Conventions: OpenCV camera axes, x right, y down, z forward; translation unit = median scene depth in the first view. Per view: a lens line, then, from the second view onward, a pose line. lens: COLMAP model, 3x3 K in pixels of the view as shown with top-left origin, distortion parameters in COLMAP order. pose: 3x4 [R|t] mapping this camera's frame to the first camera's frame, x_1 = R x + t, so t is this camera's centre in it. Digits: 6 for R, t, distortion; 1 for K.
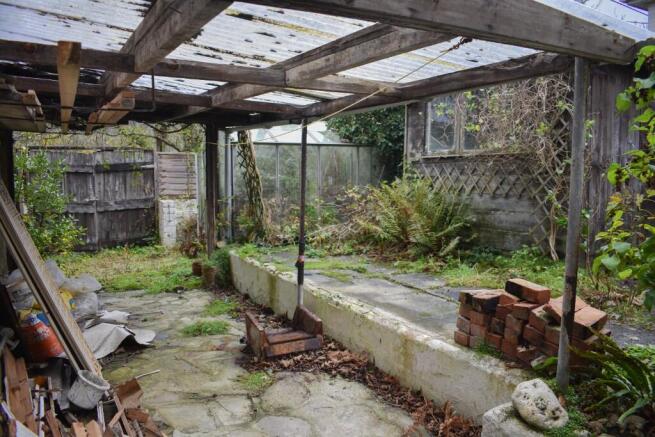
lens RADIAL K [[500.6, 0, 327.5], [0, 500.6, 218.5], [0, 0, 1]] dist [-0.107874, 0.008919]
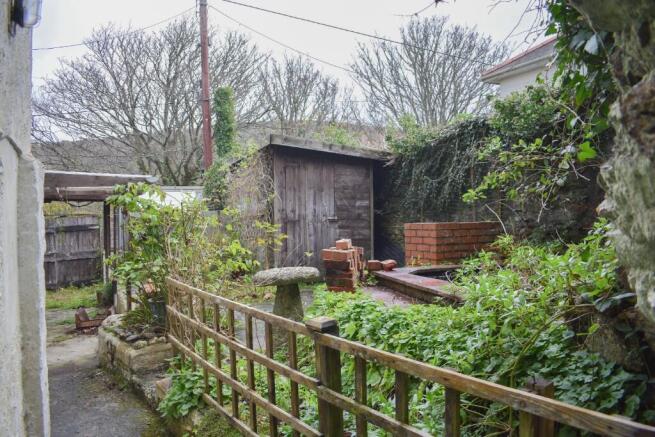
lens RADIAL K [[500.6, 0, 327.5], [0, 500.6, 218.5], [0, 0, 1]] dist [-0.107874, 0.008919]
pose [[0.998237, -0.031374, -0.050379, 0.356163], [0.025918, 0.994080, -0.105510, 0.030473], [0.053391, 0.104018, 0.993141, -0.319255]]
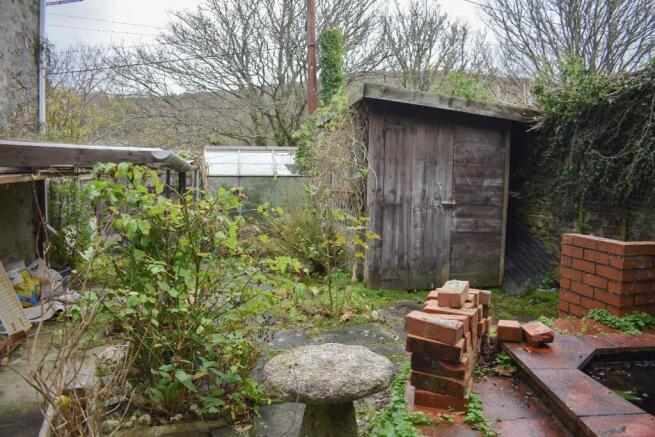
lens RADIAL K [[500.6, 0, 327.5], [0, 500.6, 218.5], [0, 0, 1]] dist [-0.107874, 0.008919]
pose [[0.956275, 0.024899, -0.291408, 0.357500], [-0.029311, 0.999512, -0.010786, -0.027168], [0.290997, 0.018856, 0.956538, -0.104819]]
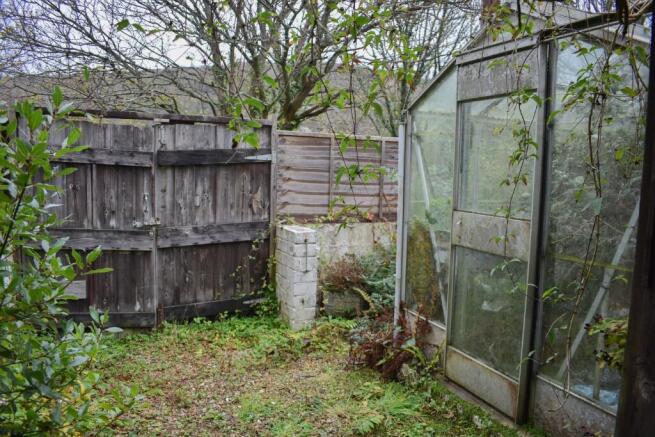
lens RADIAL K [[500.6, 0, 327.5], [0, 500.6, 218.5], [0, 0, 1]] dist [-0.107874, 0.008919]
pose [[0.998011, 0.030921, -0.054942, -0.274015], [-0.031000, 0.999519, -0.000597, -0.047644], [0.054897, 0.002299, 0.998489, 0.514567]]
